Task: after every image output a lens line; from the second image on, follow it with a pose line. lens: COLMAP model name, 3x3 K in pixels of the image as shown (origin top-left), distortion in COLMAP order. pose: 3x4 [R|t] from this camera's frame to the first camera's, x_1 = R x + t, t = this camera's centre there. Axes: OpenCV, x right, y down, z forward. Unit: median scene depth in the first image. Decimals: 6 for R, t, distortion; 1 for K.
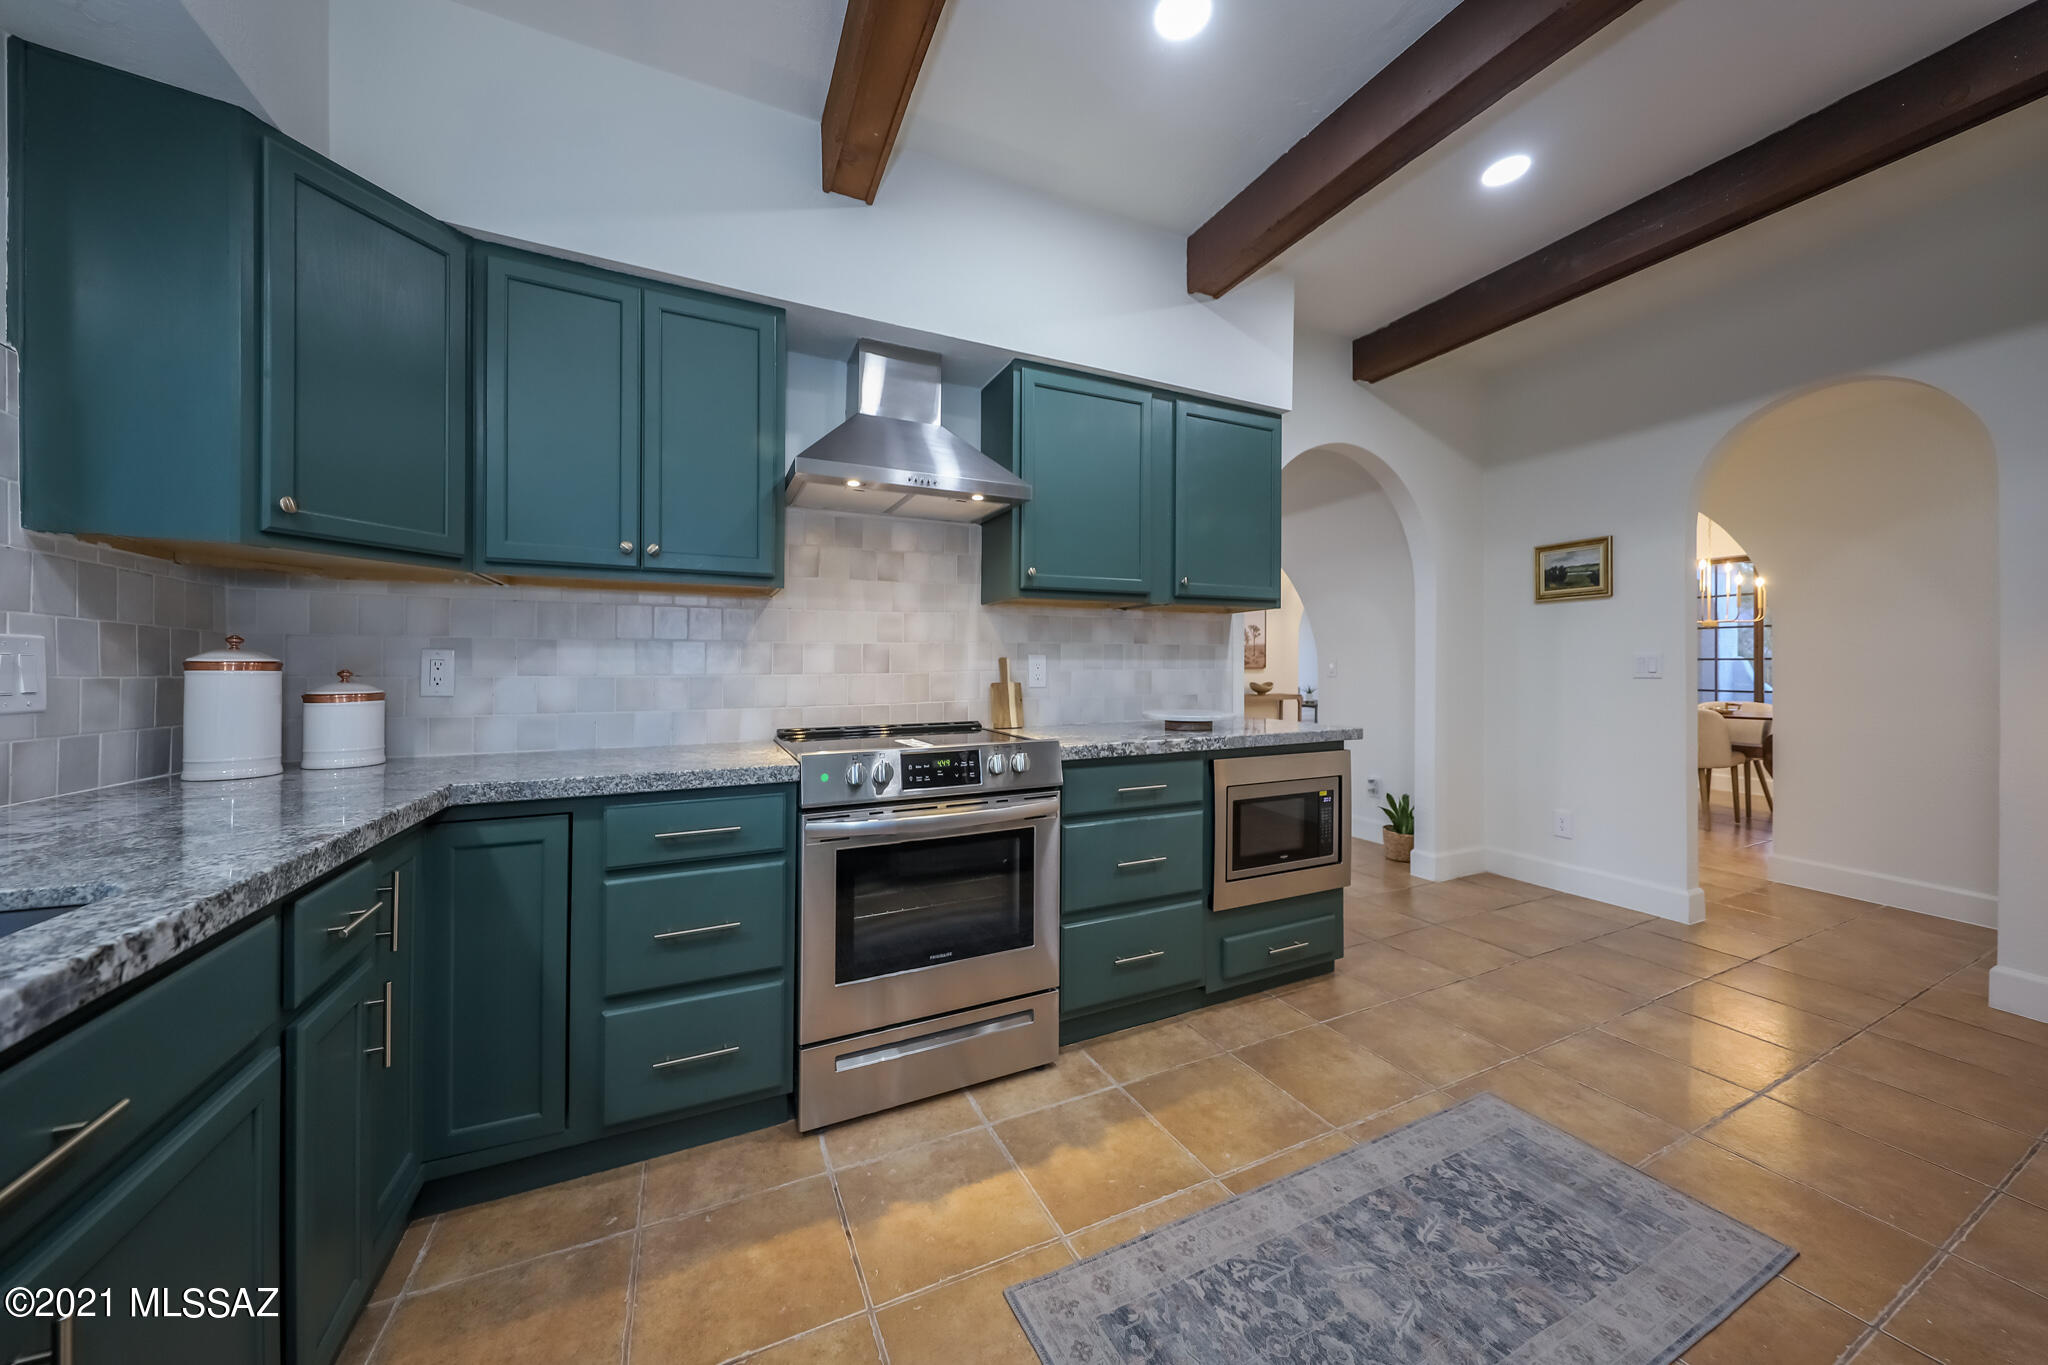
lens RADIAL K [[728.1, 0, 1053.5], [0, 728.1, 672.9], [0, 0, 1]] dist [0.043245, -0.016978]
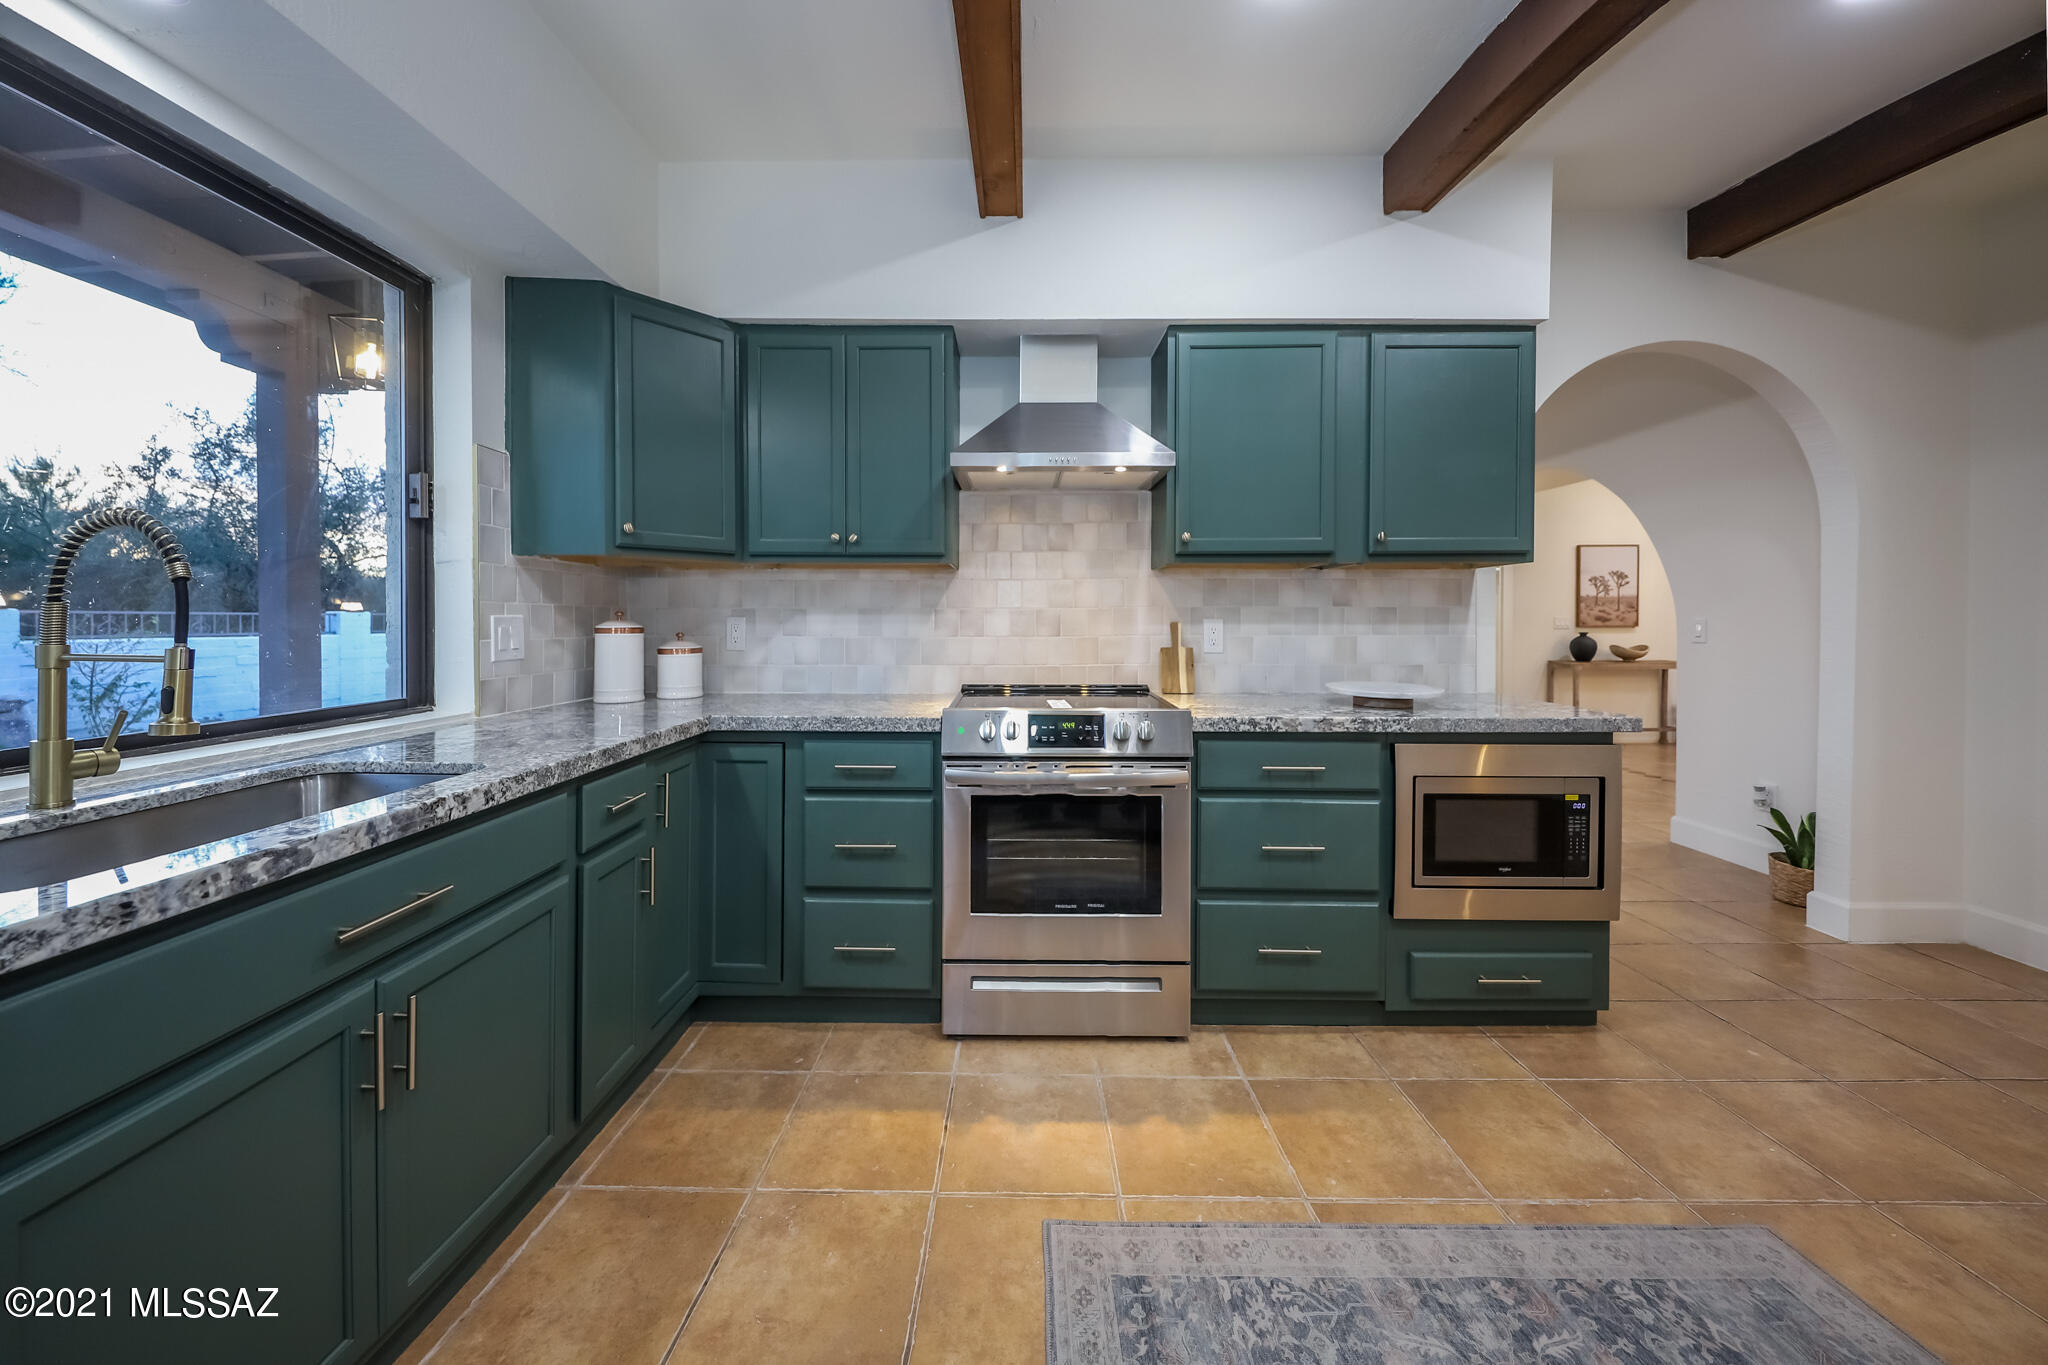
lens RADIAL K [[750.1, 0, 1009.7], [0, 750.1, 613.6], [0, 0, 1]] dist [0.031770, -0.012234]
pose [[0.890956, 0.003083, -0.454078, 0.269432], [-0.008653, 0.999911, -0.010189, -0.027774], [0.454006, 0.013007, 0.890904, -0.018714]]
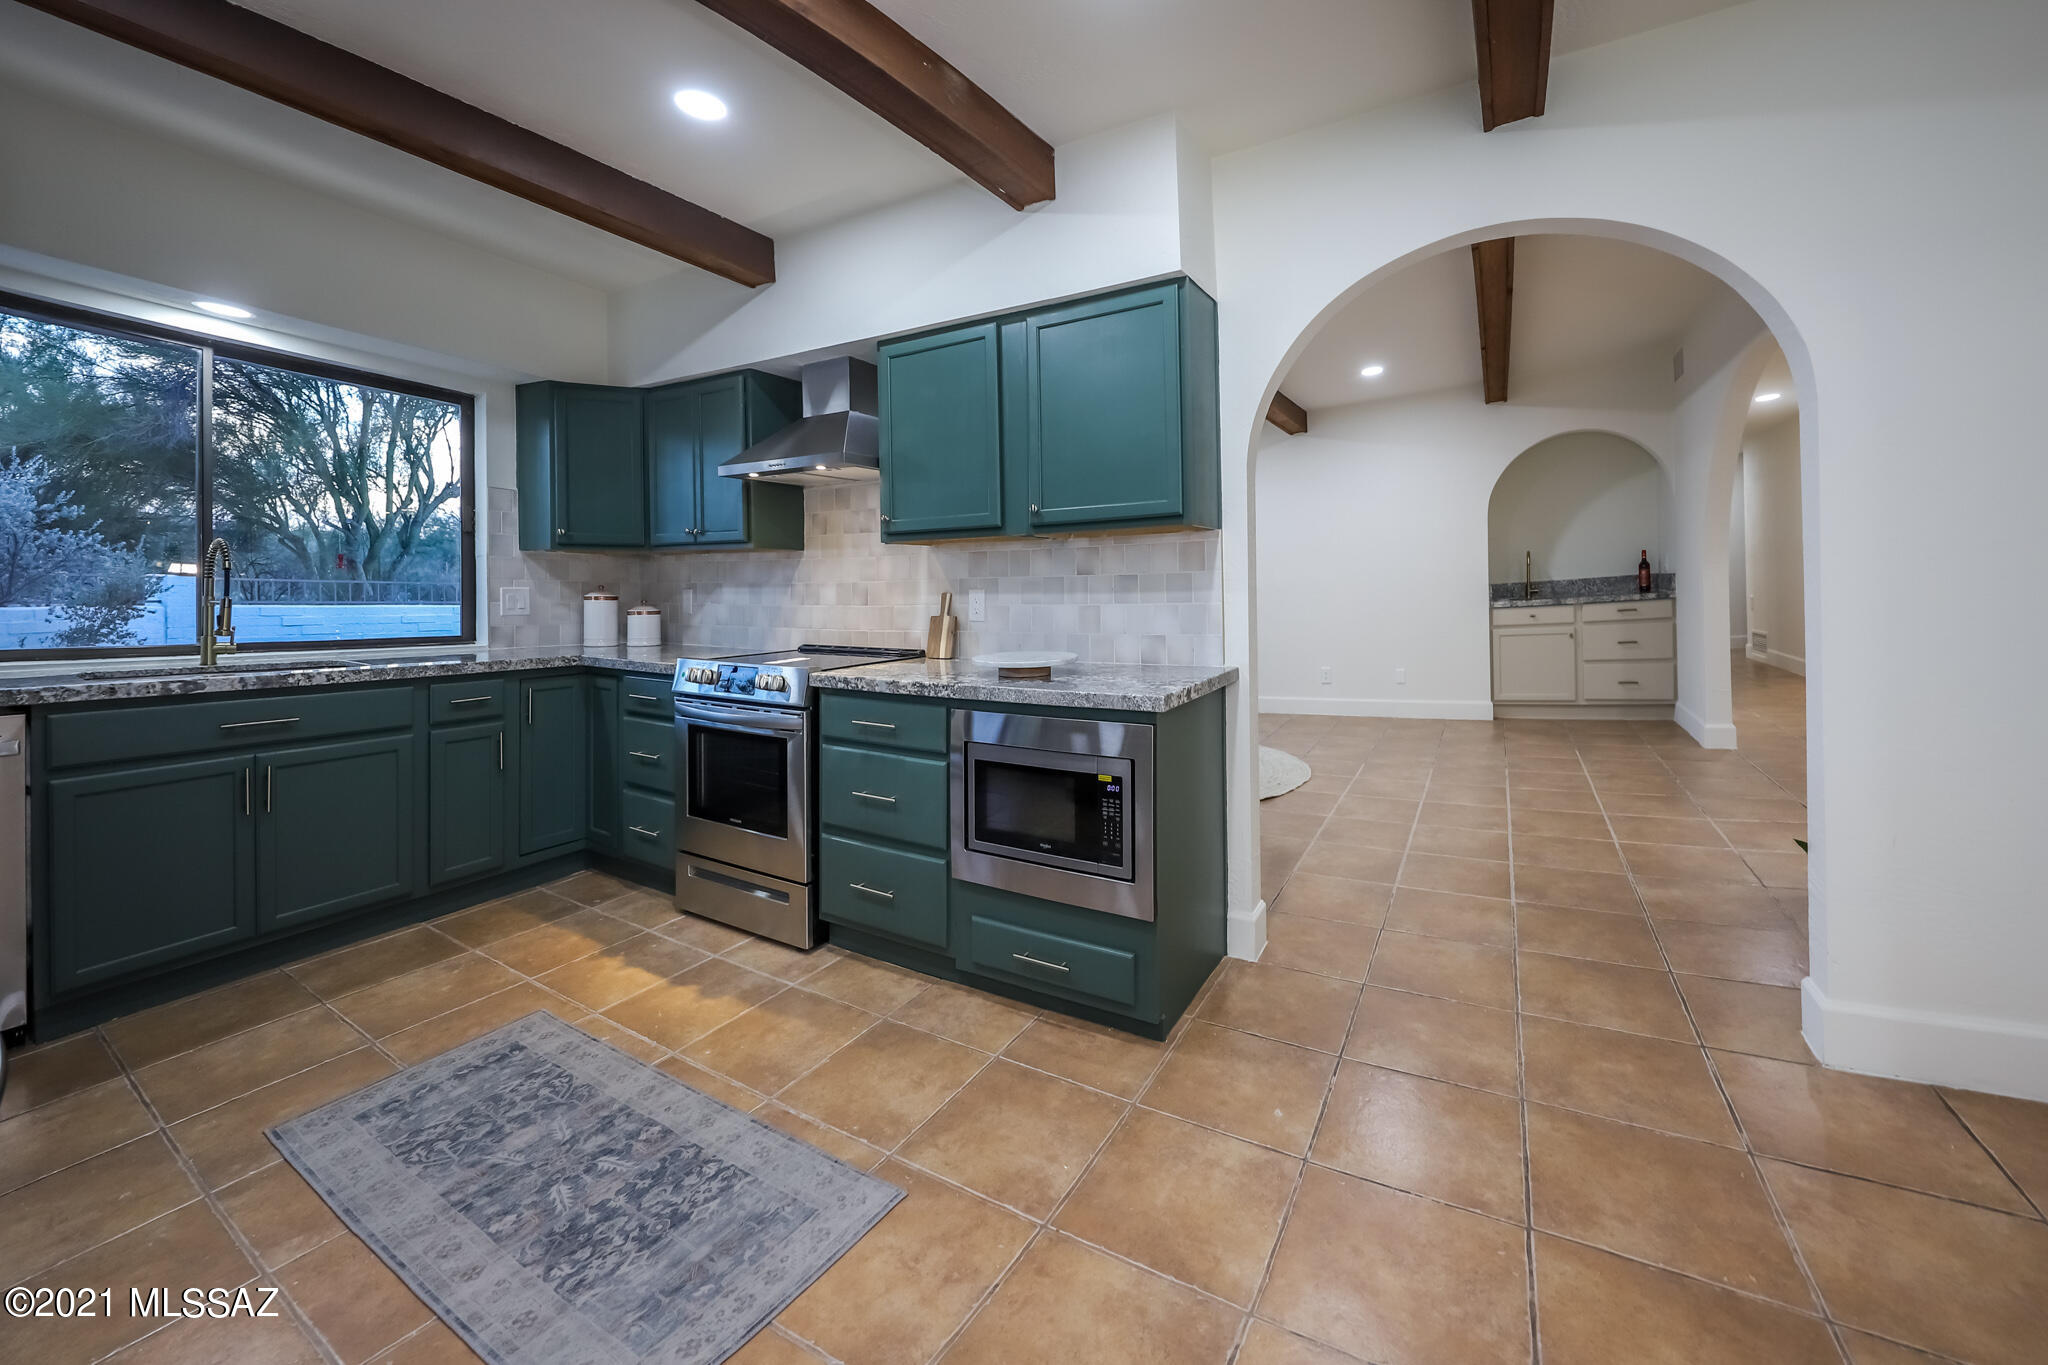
lens RADIAL K [[776.9, 0, 1032.2], [0, 776.9, 549.2], [0, 0, 1]] dist [0.001464, -0.012056]
pose [[0.542638, -0.042801, -0.838875, 1.327435], [-0.004923, 0.998522, -0.054130, -0.031383], [0.839952, 0.033503, 0.541625, 0.671839]]
